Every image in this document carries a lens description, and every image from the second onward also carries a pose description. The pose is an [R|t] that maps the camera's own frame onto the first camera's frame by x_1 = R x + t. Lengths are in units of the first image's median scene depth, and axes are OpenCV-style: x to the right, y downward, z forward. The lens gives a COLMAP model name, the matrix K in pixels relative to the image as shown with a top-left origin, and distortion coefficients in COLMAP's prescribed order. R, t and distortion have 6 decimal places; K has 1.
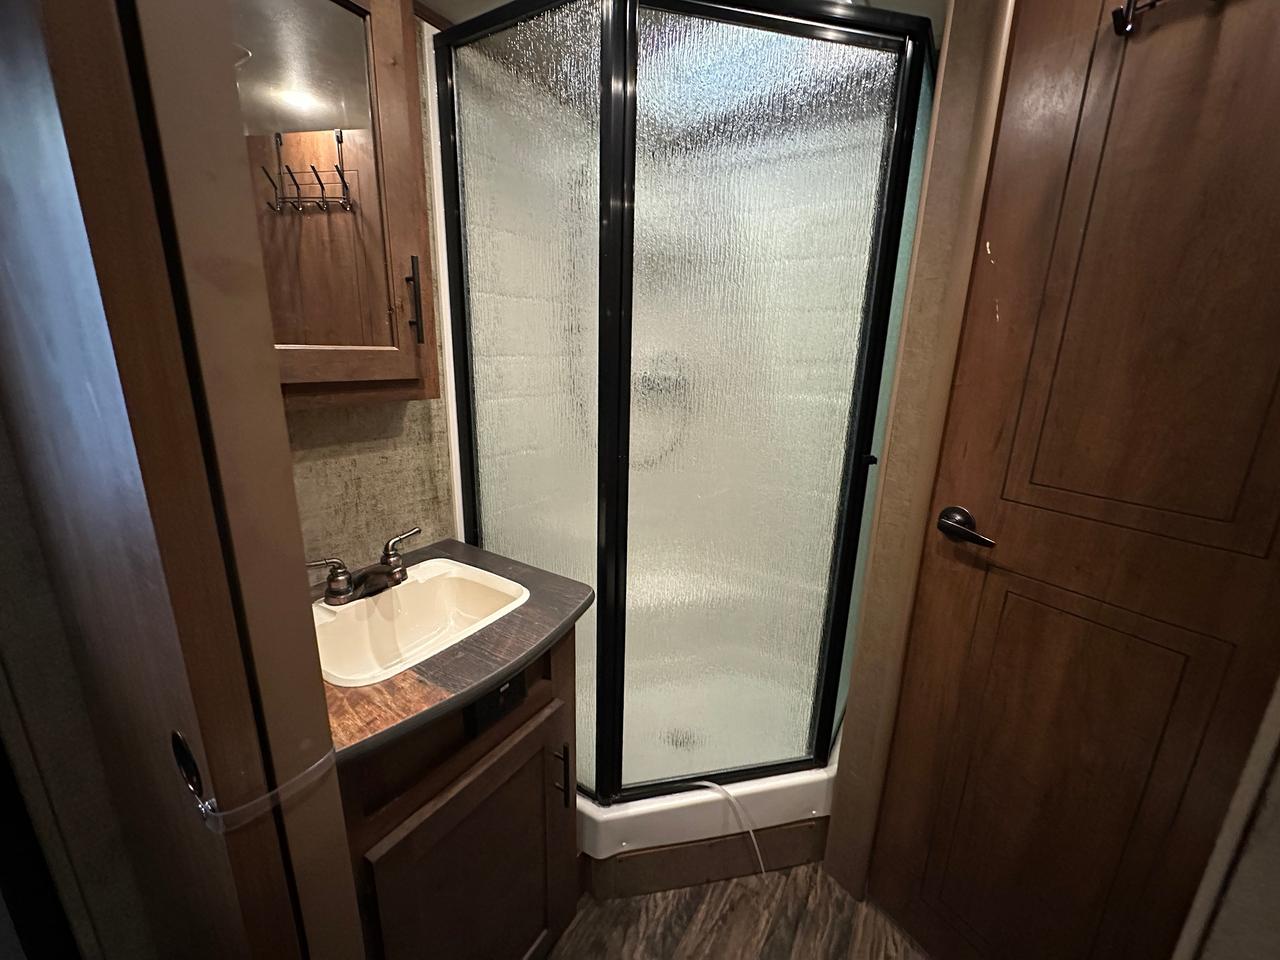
lens RADIAL K [[508.5, 0, 635.4], [0, 508.5, 477.2], [0, 0, 1]] dist [-0.004766, 0.000852]
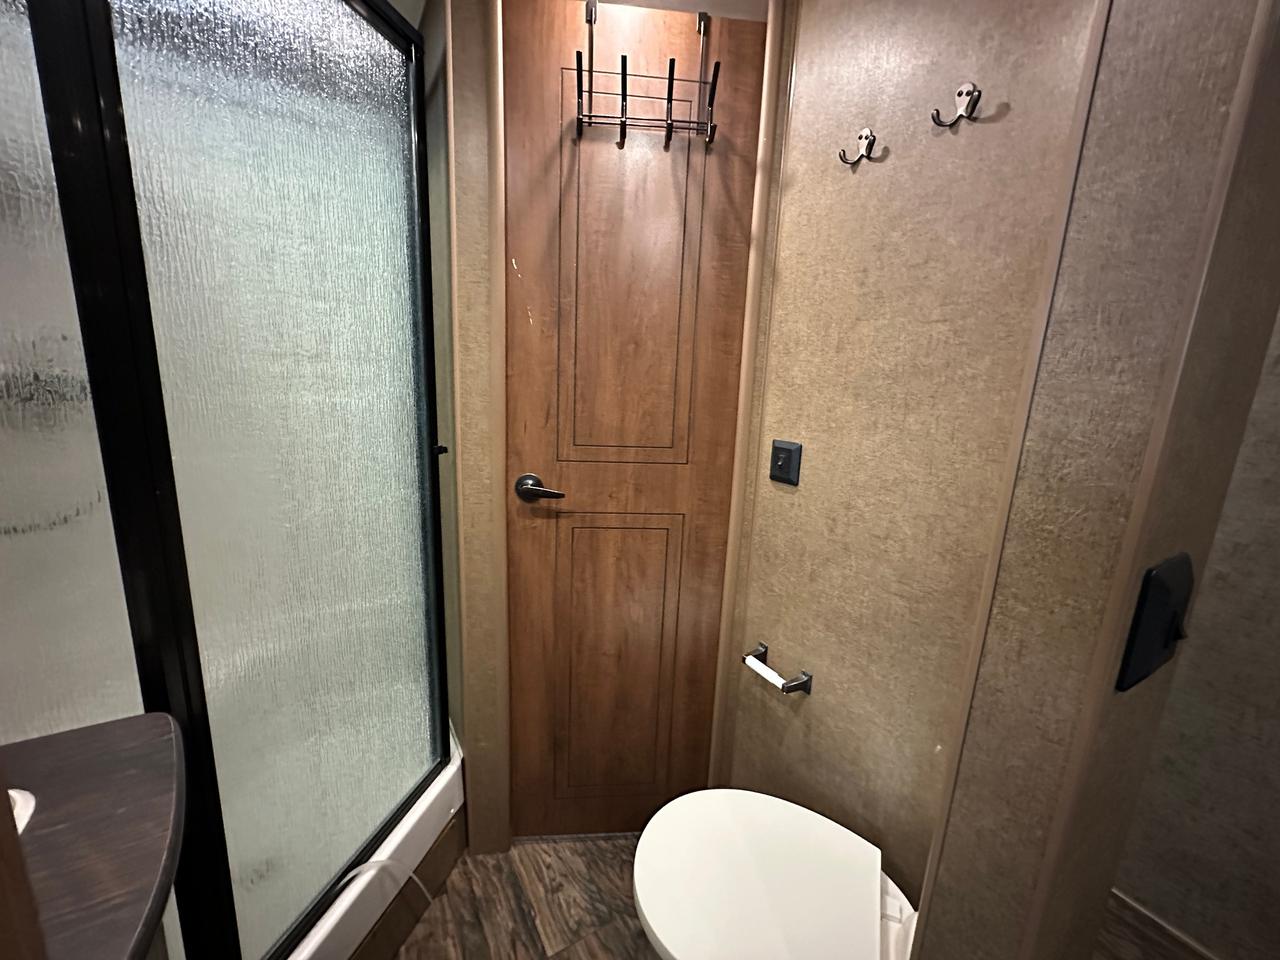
lens RADIAL K [[508.5, 0, 638.3], [0, 508.5, 479.3], [0, 0, 1]] dist [-0.004766, 0.000852]
pose [[0.443631, -0.182092, 0.877516, -0.282266], [0.190950, 0.975864, 0.105965, -0.007737], [-0.875631, 0.120552, 0.467694, 0.166902]]
